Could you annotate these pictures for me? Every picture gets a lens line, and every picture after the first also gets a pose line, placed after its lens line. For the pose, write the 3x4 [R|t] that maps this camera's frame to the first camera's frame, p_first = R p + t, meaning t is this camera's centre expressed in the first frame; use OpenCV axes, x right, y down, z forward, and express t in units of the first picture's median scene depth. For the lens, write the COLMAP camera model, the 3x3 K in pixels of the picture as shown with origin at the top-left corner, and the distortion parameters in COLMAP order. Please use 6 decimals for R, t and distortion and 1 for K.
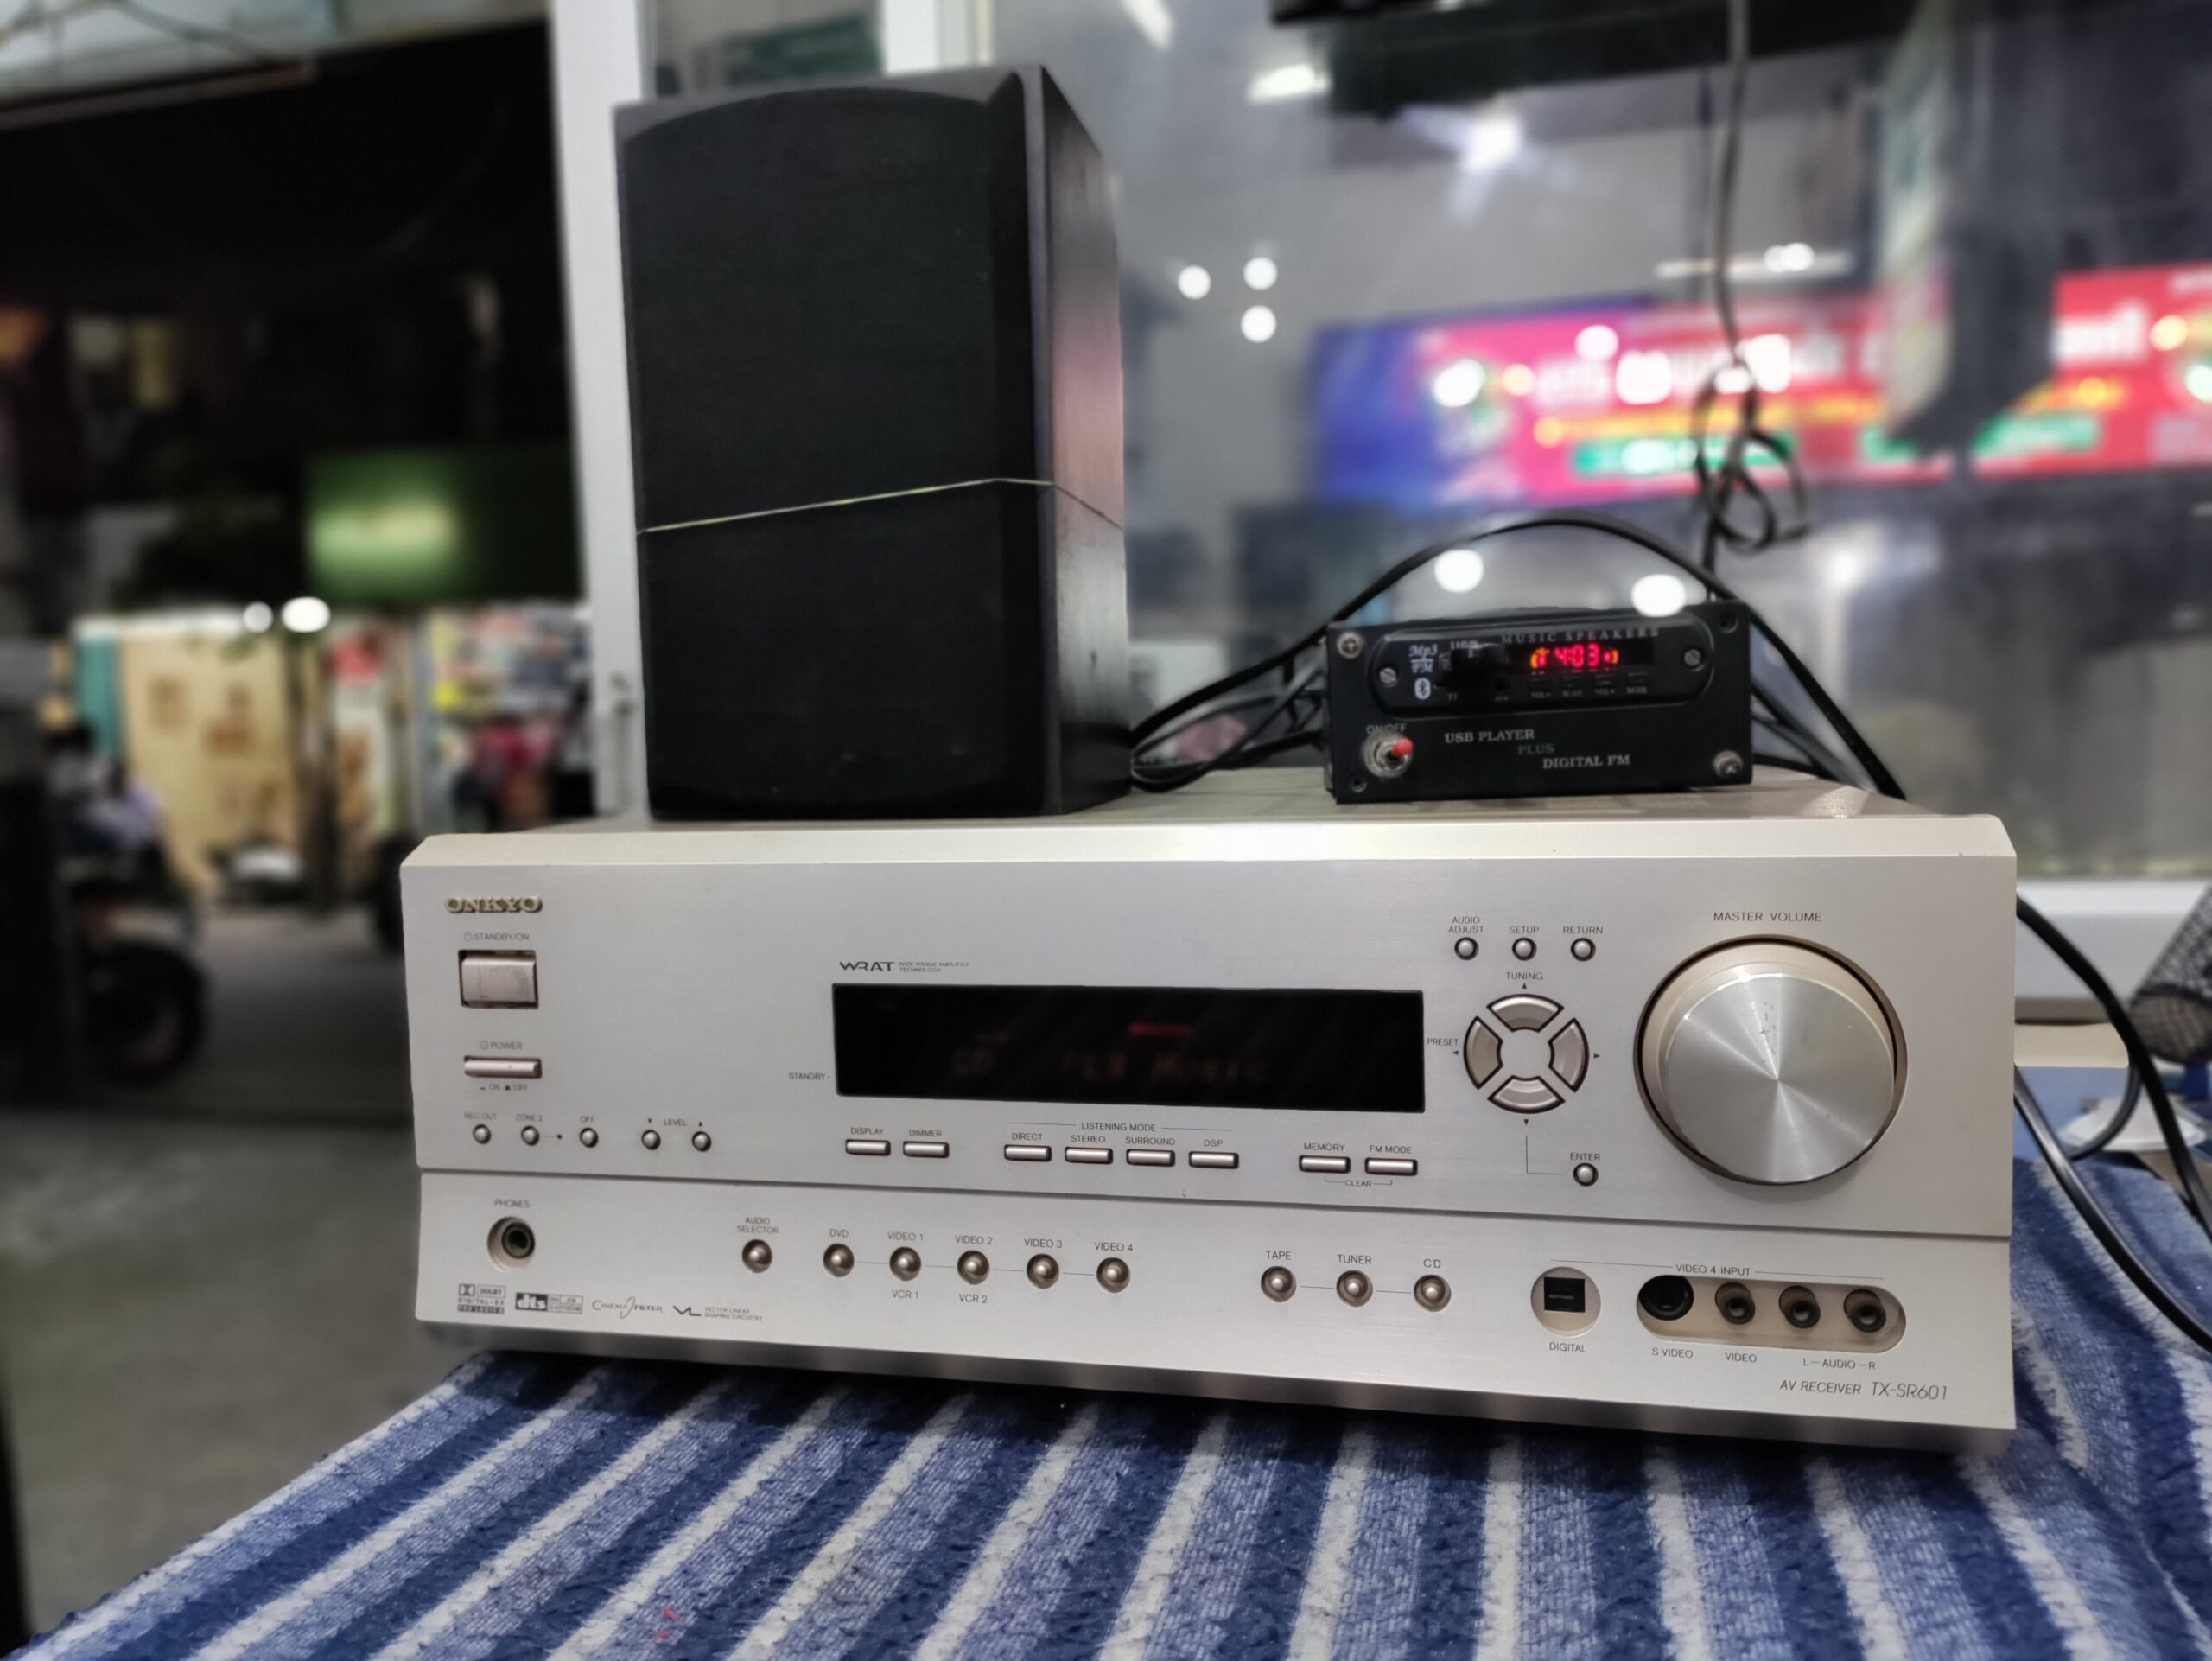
lens RADIAL K [[1653.9, 0, 1106.0], [0, 1653.9, 830.5], [0, 0, 1]] dist [0.003239, 0.005651]
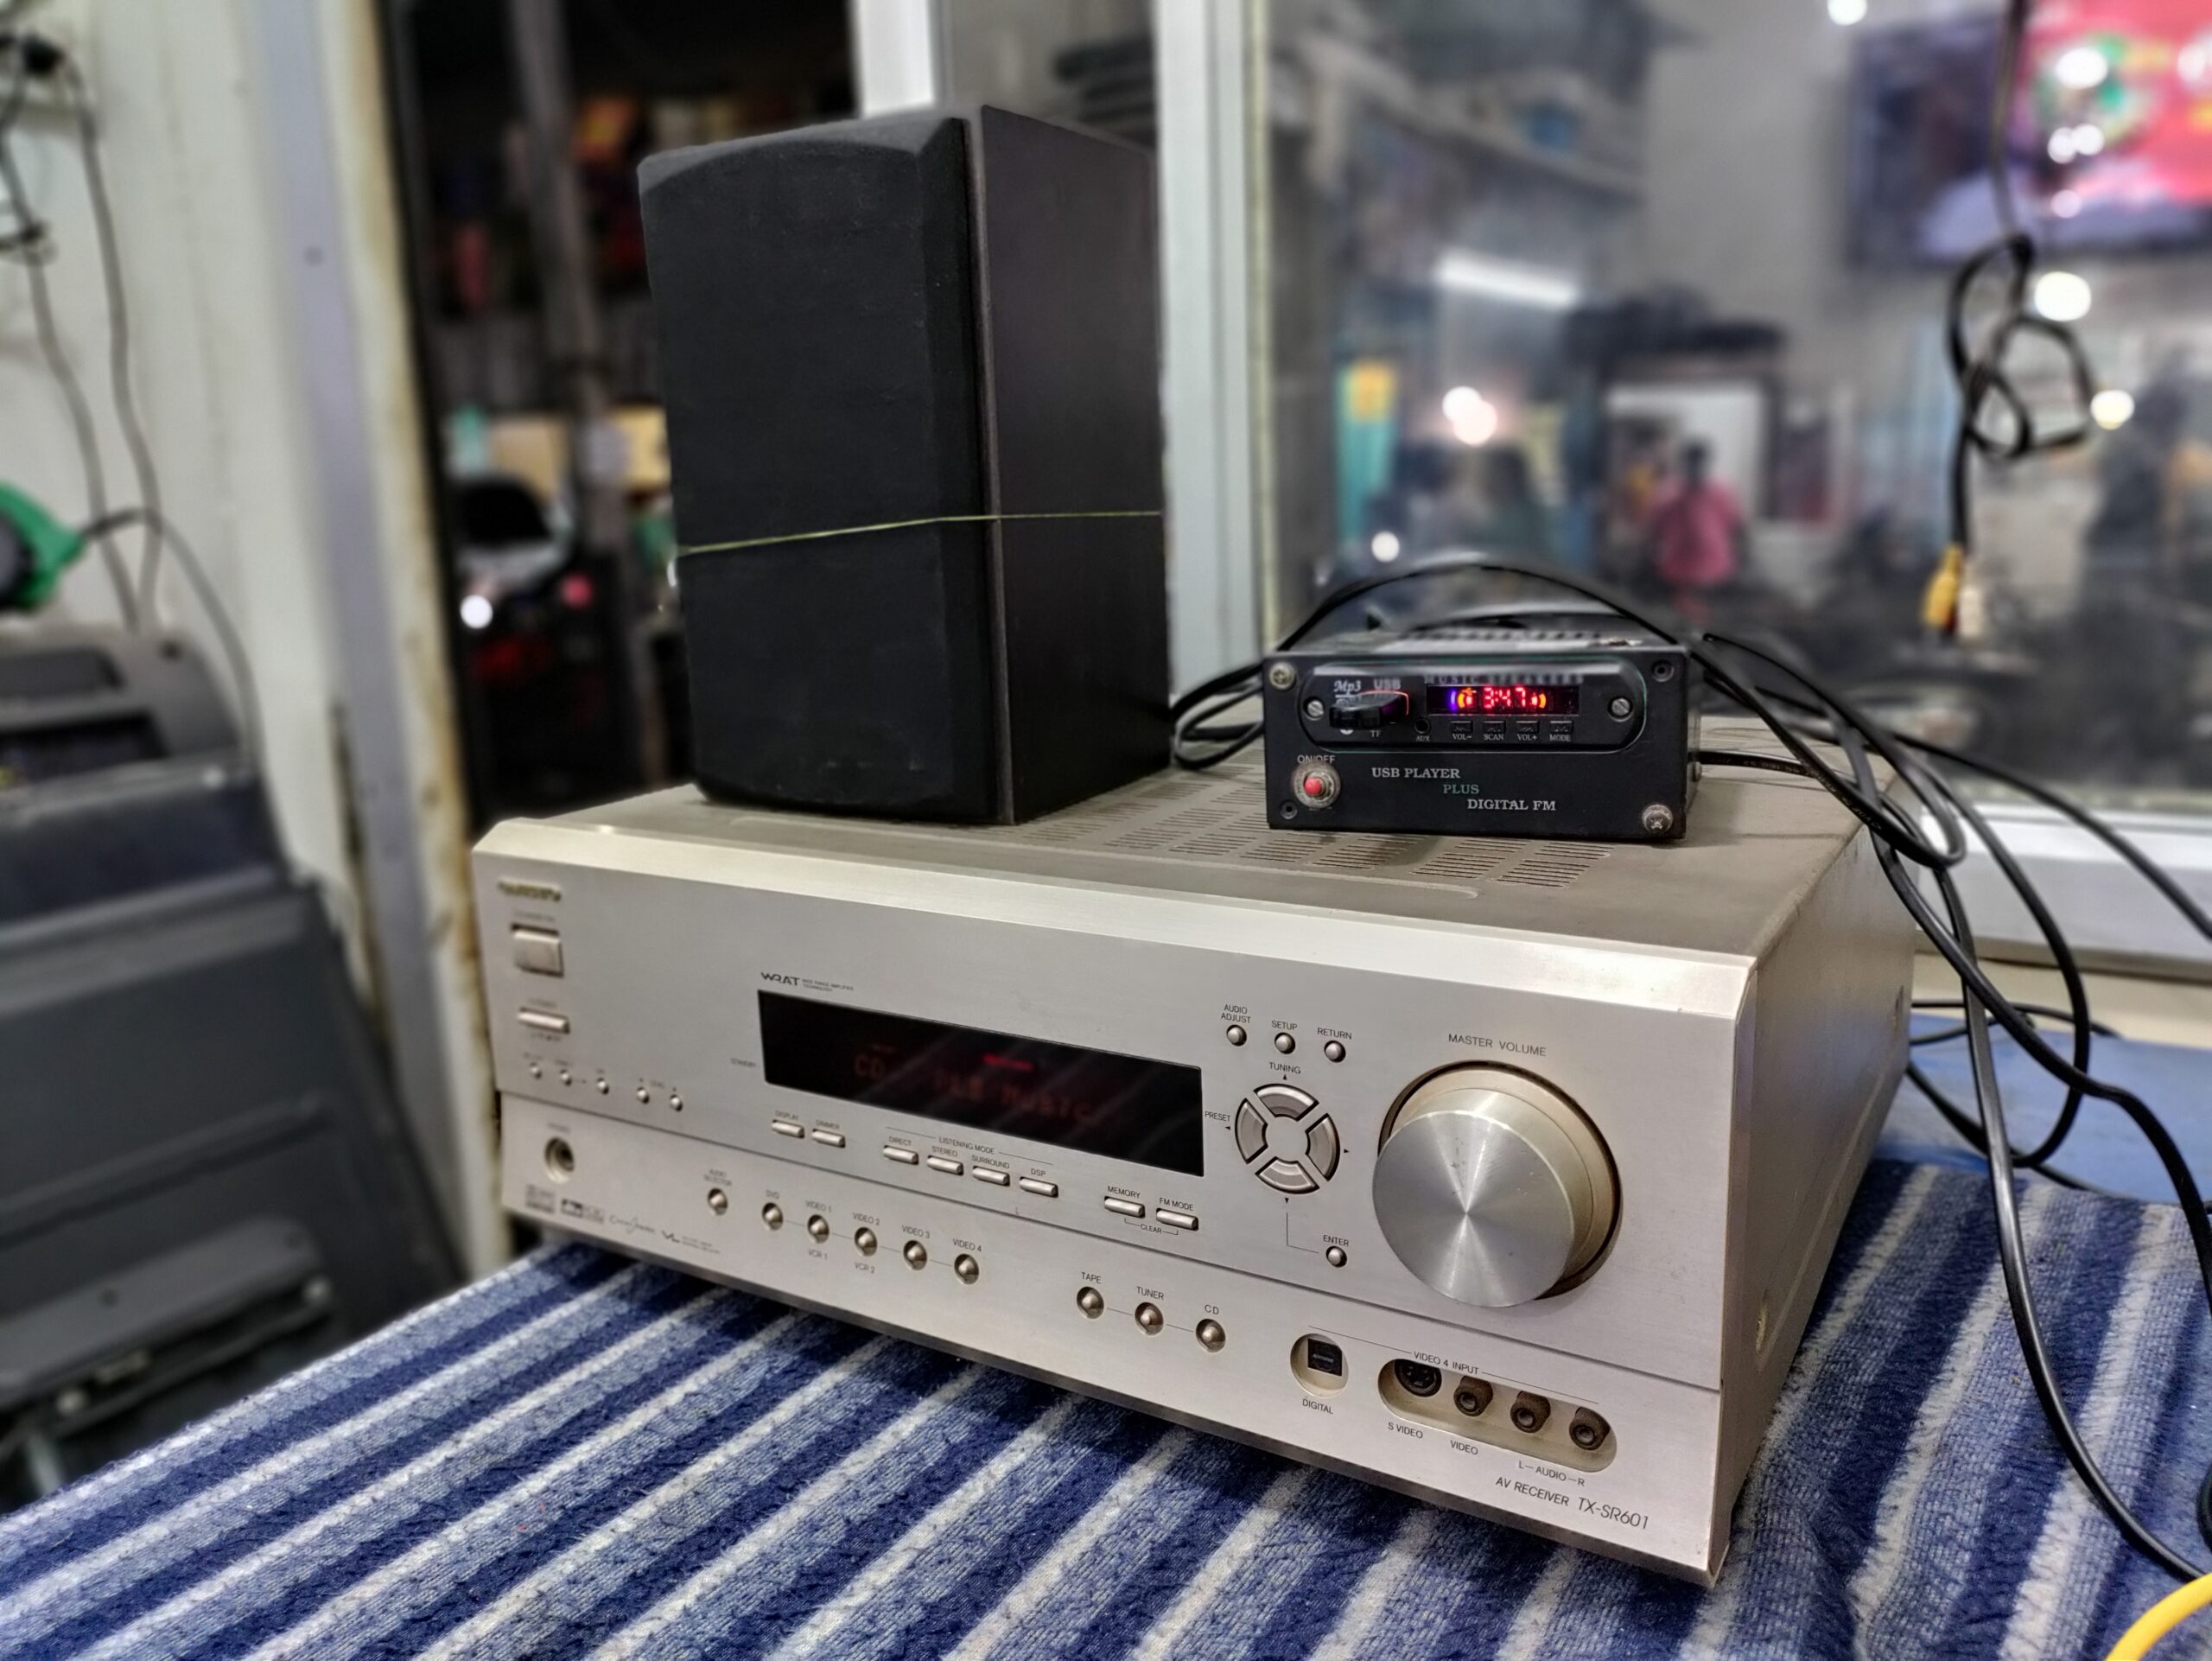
lens RADIAL K [[1639.8, 0, 1106.0], [0, 1639.8, 830.5], [0, 0, 1]] dist [0.009746, -0.000963]
pose [[0.952520, 0.058935, -0.298719, 0.422091], [-0.013684, 0.988383, 0.151365, -0.203658], [0.304170, -0.140090, 0.942261, 0.011952]]
